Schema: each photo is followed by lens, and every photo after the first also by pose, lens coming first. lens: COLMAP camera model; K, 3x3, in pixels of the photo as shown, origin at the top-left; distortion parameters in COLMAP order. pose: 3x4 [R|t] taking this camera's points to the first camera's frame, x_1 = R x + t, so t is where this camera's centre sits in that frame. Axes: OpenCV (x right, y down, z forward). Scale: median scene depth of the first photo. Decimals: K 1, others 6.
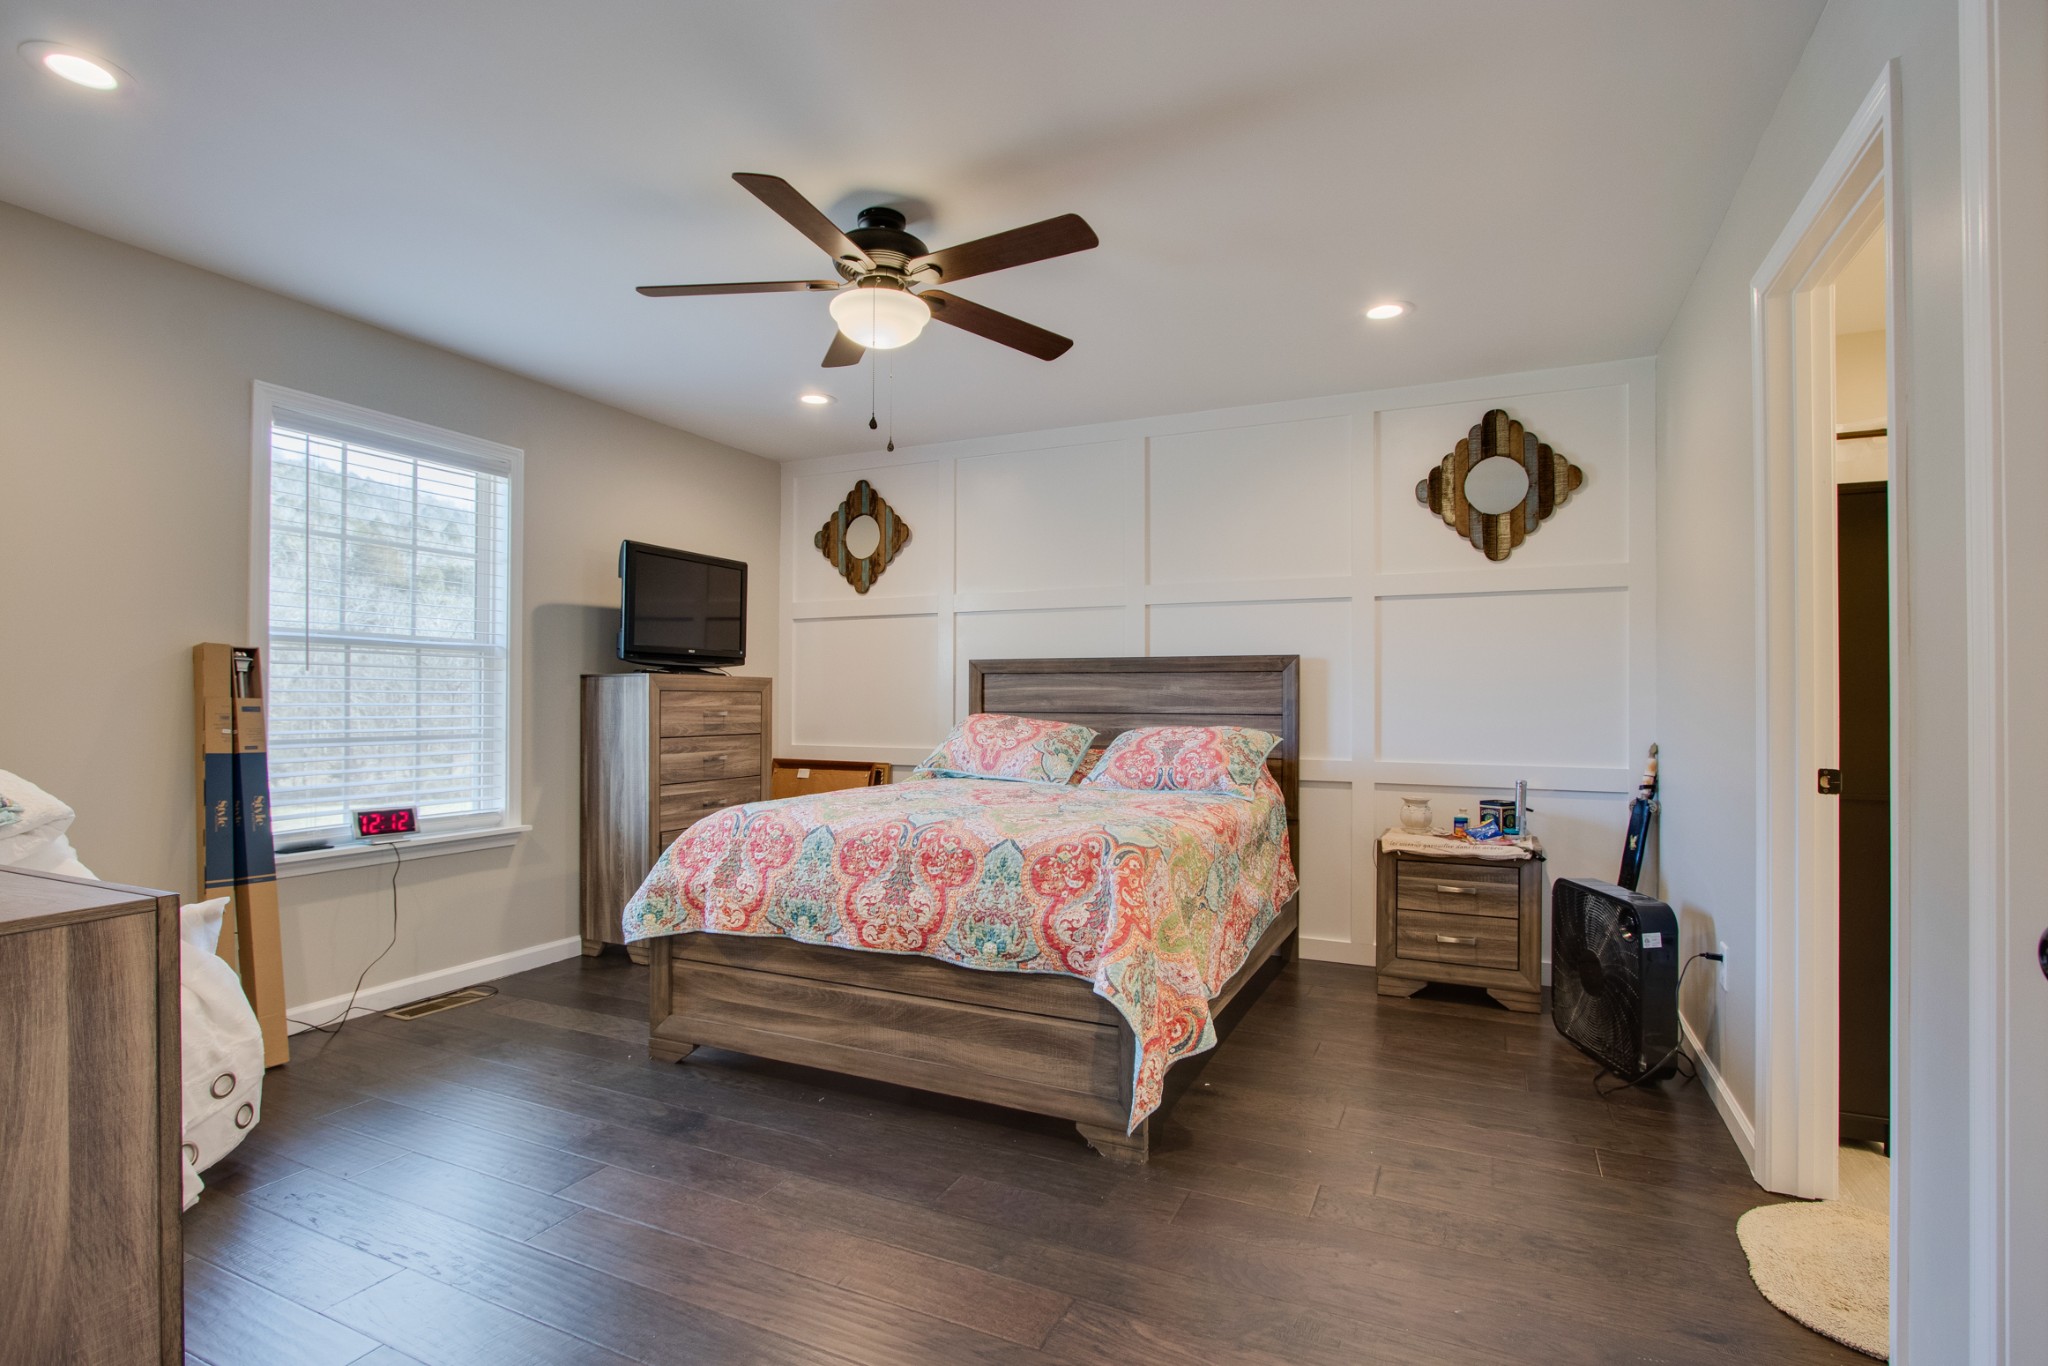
lens RADIAL K [[966.7, 0, 1003.0], [0, 966.7, 691.0], [0, 0, 1]] dist [-0.011631, 0.000118]
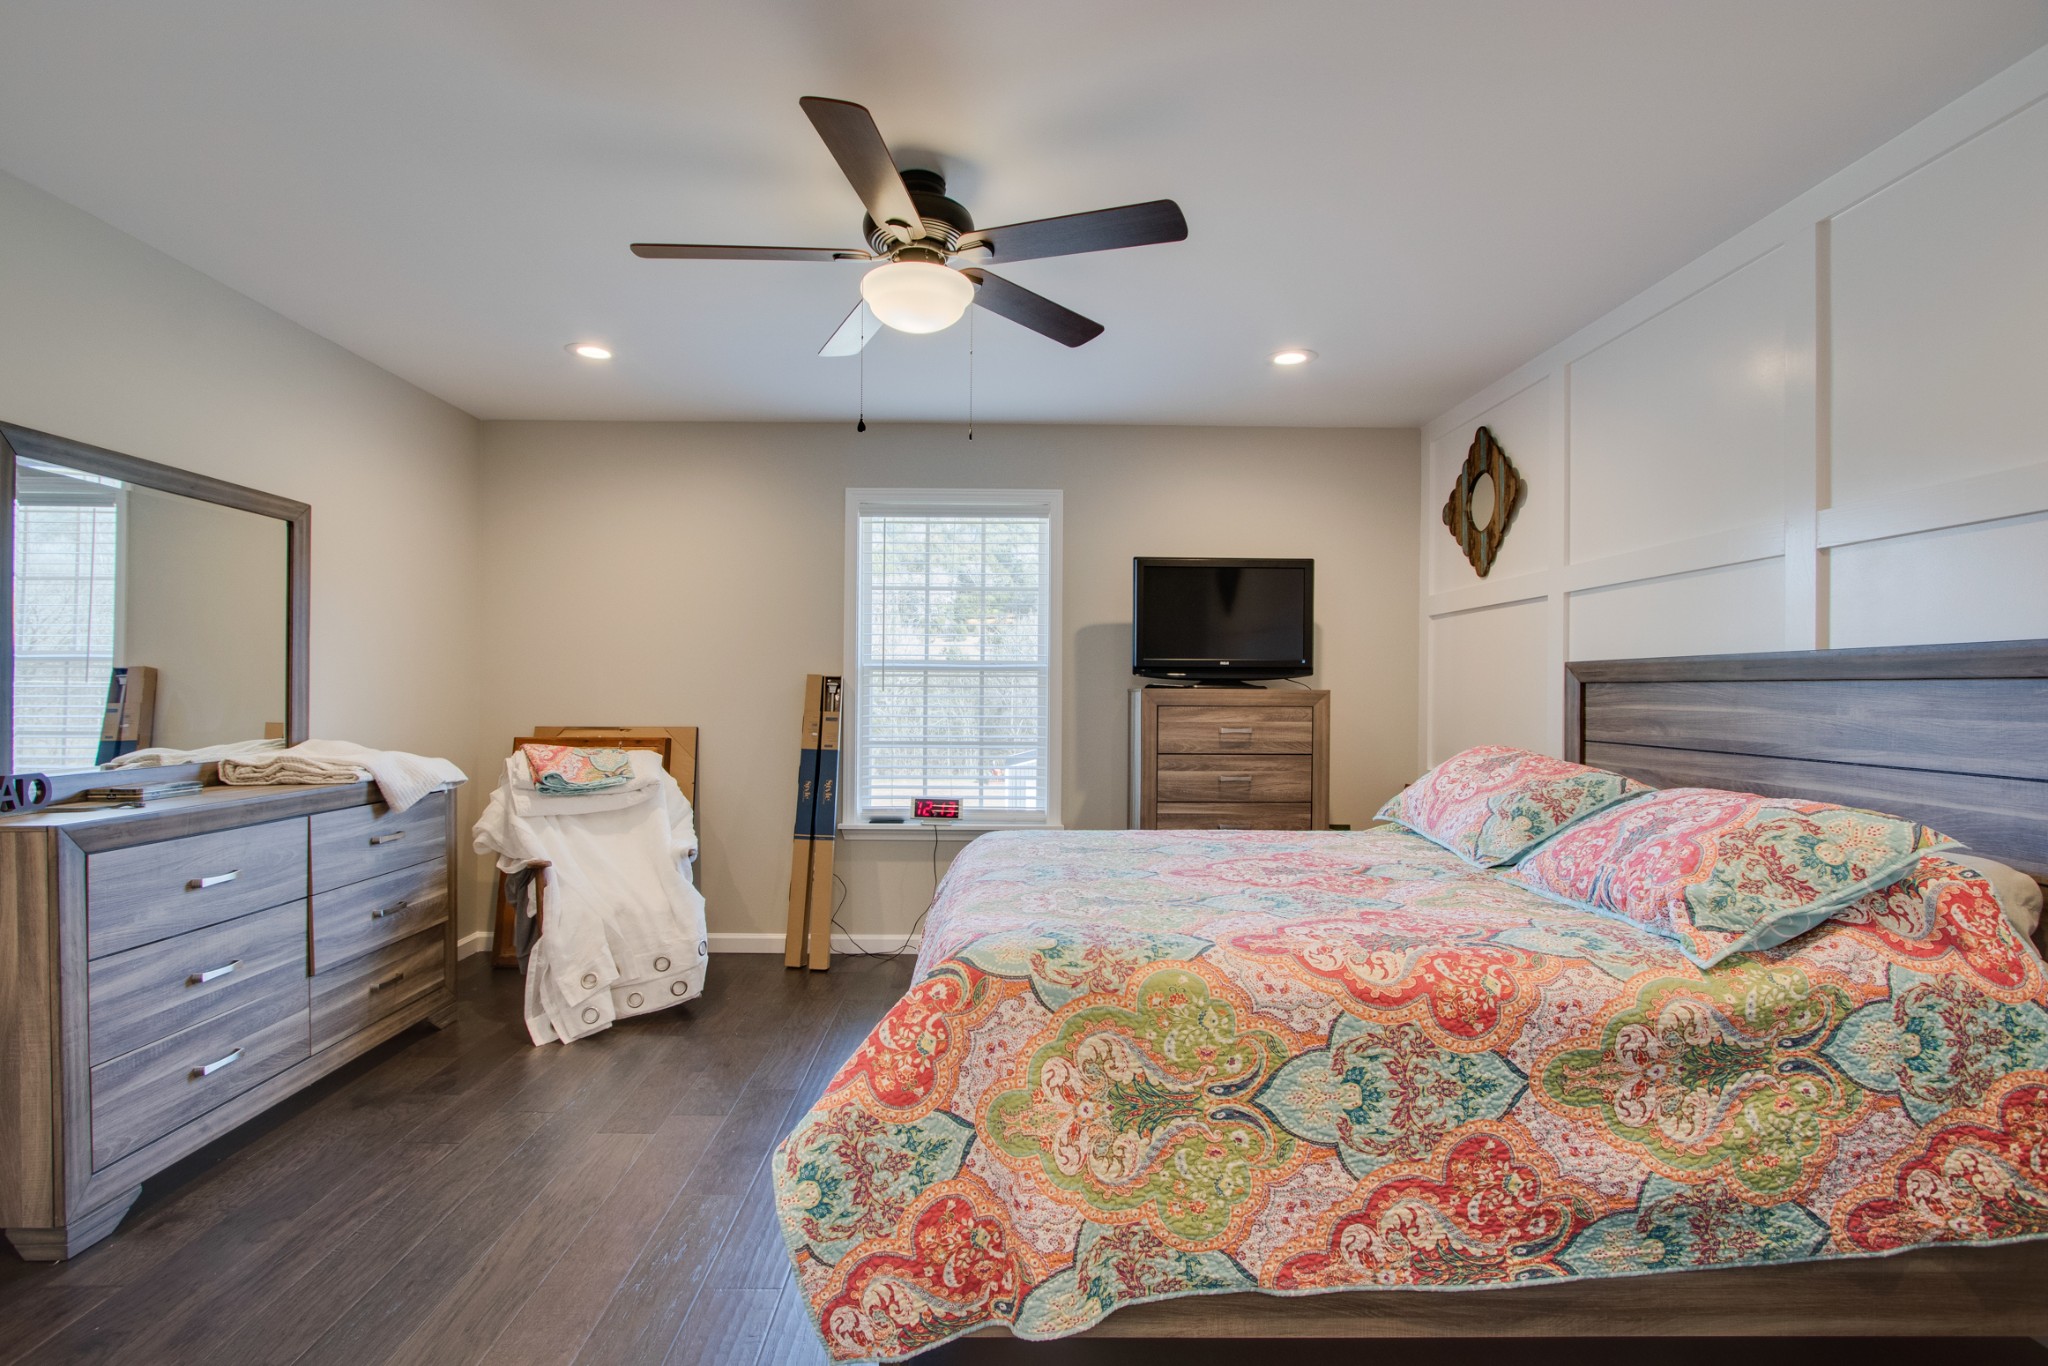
lens RADIAL K [[932.7, 0, 1005.8], [0, 932.7, 687.0], [0, 0, 1]] dist [-0.012038, 0.000391]
pose [[0.461111, -0.005136, -0.887328, 0.416295], [0.003992, 0.999985, -0.003714, -0.016645], [0.887334, -0.001829, 0.461124, 0.421569]]
